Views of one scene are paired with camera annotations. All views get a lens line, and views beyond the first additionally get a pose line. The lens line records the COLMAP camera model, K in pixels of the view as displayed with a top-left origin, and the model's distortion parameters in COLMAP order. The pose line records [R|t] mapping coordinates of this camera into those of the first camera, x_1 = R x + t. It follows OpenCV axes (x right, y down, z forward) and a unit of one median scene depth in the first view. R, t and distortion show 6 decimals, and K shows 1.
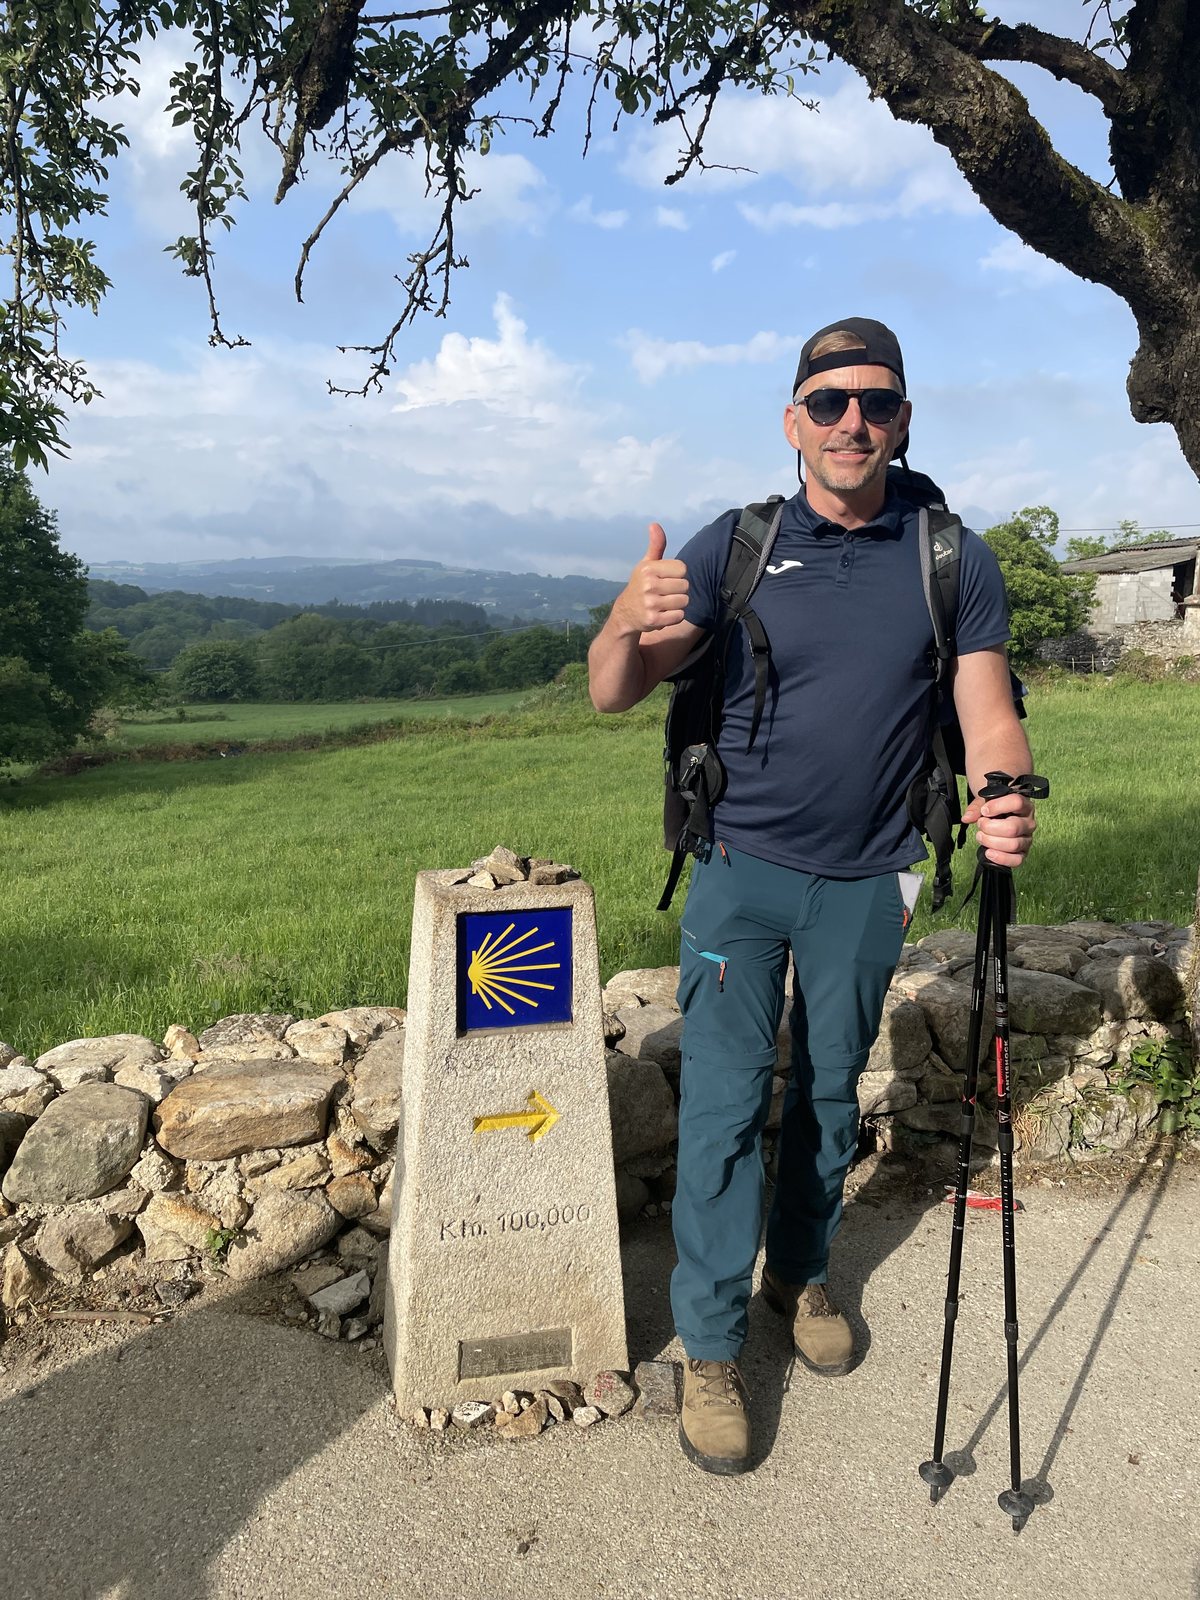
lens RADIAL K [[1180.5, 0, 598.5], [0, 1180.5, 802.2], [0, 0, 1]] dist [0.094476, -0.104063]
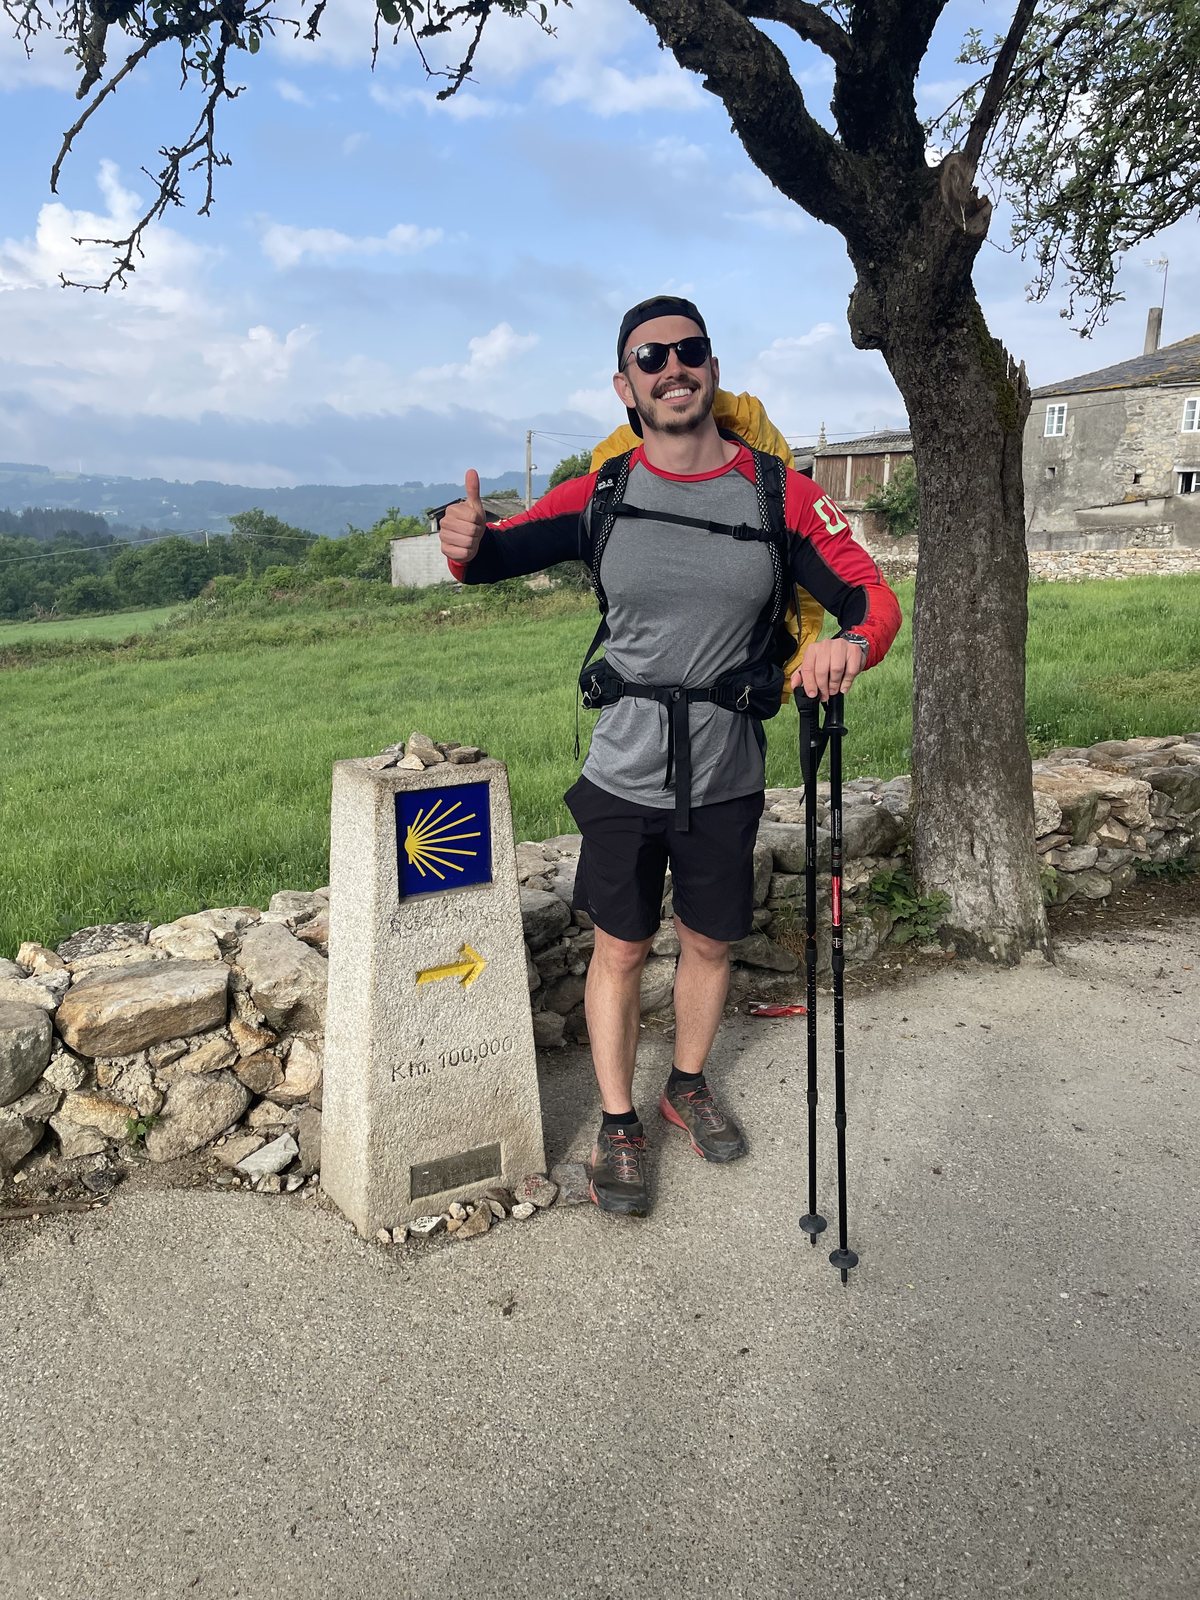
lens RADIAL K [[1180.5, 0, 589.5], [0, 1180.5, 797.9], [0, 0, 1]] dist [0.094476, -0.104063]
pose [[0.960896, -0.075927, 0.266296, -0.185009], [0.056979, 0.995309, 0.078183, 0.016874], [-0.270984, -0.059952, 0.960715, -0.094028]]
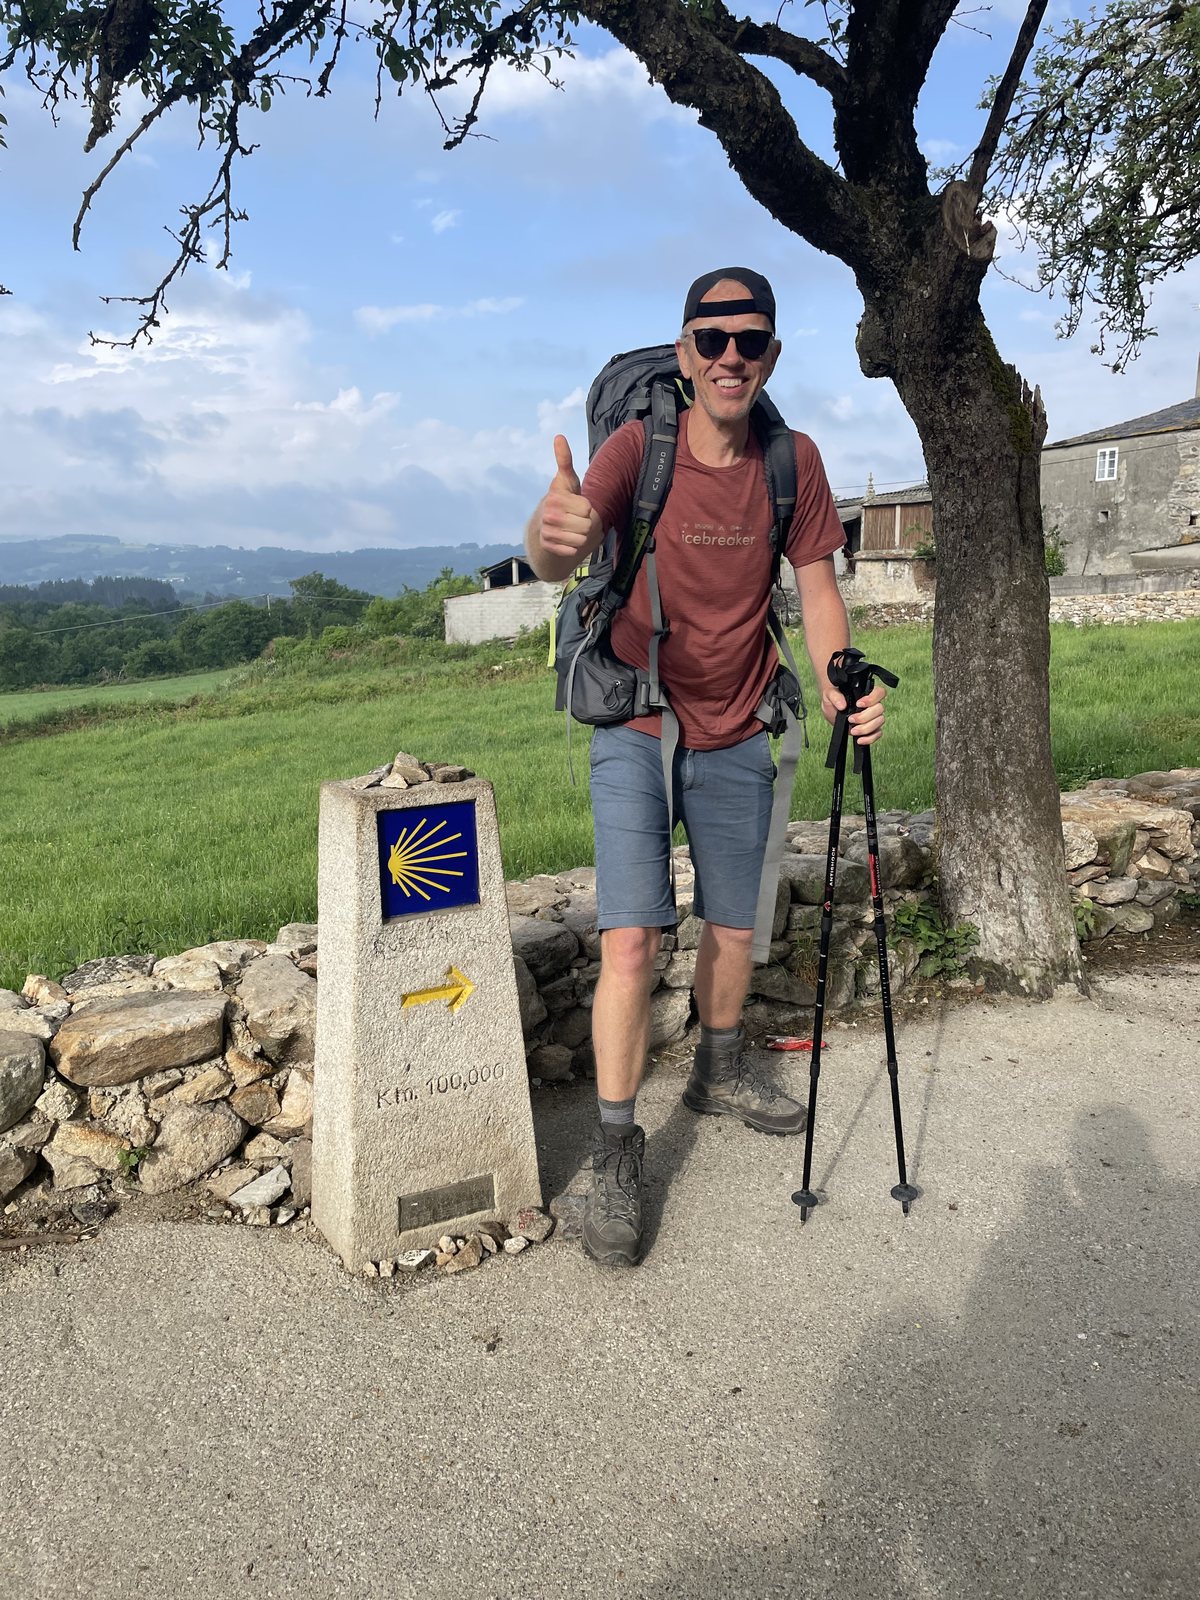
lens RADIAL K [[1180.5, 0, 588.1], [0, 1180.5, 790.9], [0, 0, 1]] dist [0.094476, -0.104063]
pose [[0.971684, -0.075177, 0.224007, -0.133699], [0.071541, 0.997141, 0.024313, 0.047812], [-0.225194, -0.007599, 0.974284, -0.094296]]
